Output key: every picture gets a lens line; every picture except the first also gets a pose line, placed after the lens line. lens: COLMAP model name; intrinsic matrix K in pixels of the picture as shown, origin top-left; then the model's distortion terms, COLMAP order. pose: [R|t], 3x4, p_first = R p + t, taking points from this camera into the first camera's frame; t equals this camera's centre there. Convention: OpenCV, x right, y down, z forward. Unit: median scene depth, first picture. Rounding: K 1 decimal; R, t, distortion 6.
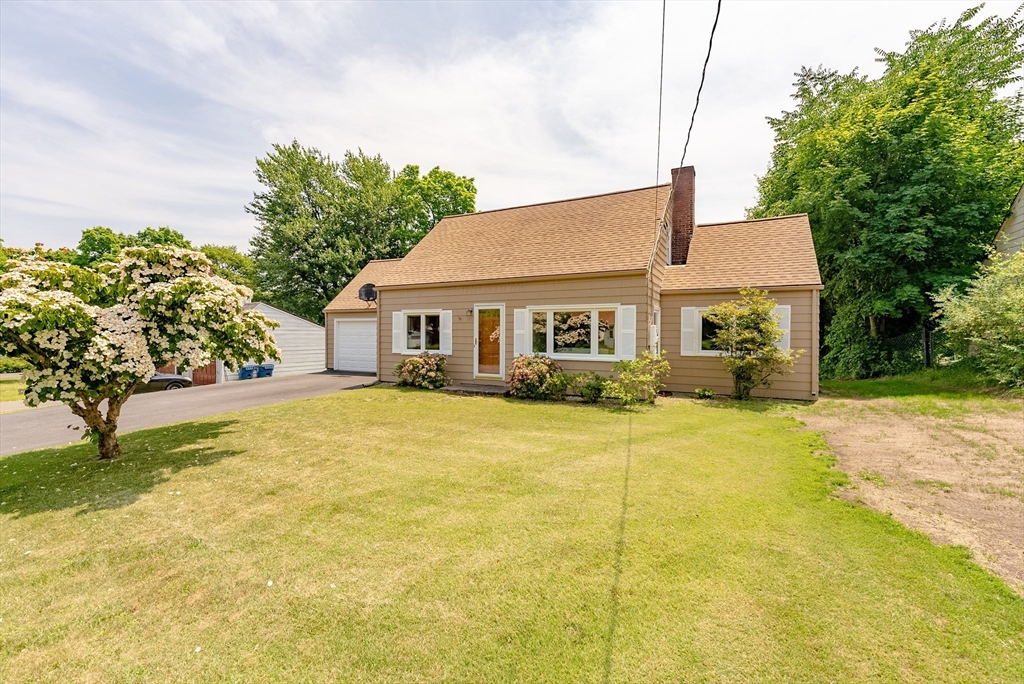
lens RADIAL K [[420.1, 0, 515.1], [0, 420.1, 337.2], [0, 0, 1]] dist [0.008062, -0.000023]
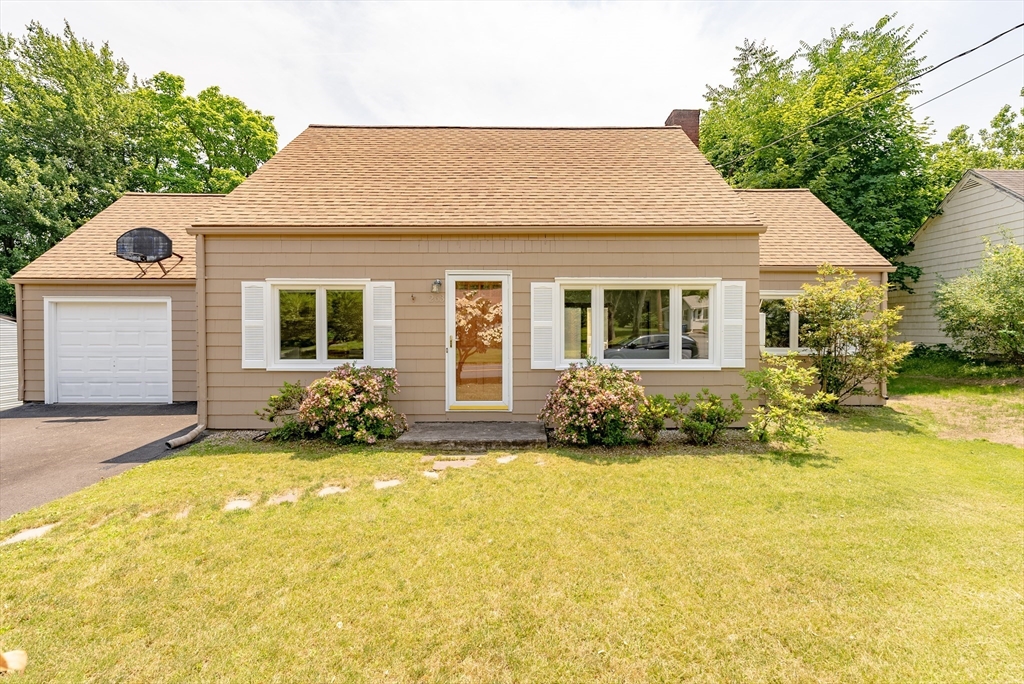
lens RADIAL K [[425.8, 0, 511.5], [0, 425.8, 331.9], [0, 0, 1]] dist [0.001163, -0.000095]
pose [[0.886228, -0.011375, 0.463109, -0.260549], [0.007890, 0.999924, 0.009462, -0.005945], [-0.463181, -0.004731, 0.886251, 0.461221]]
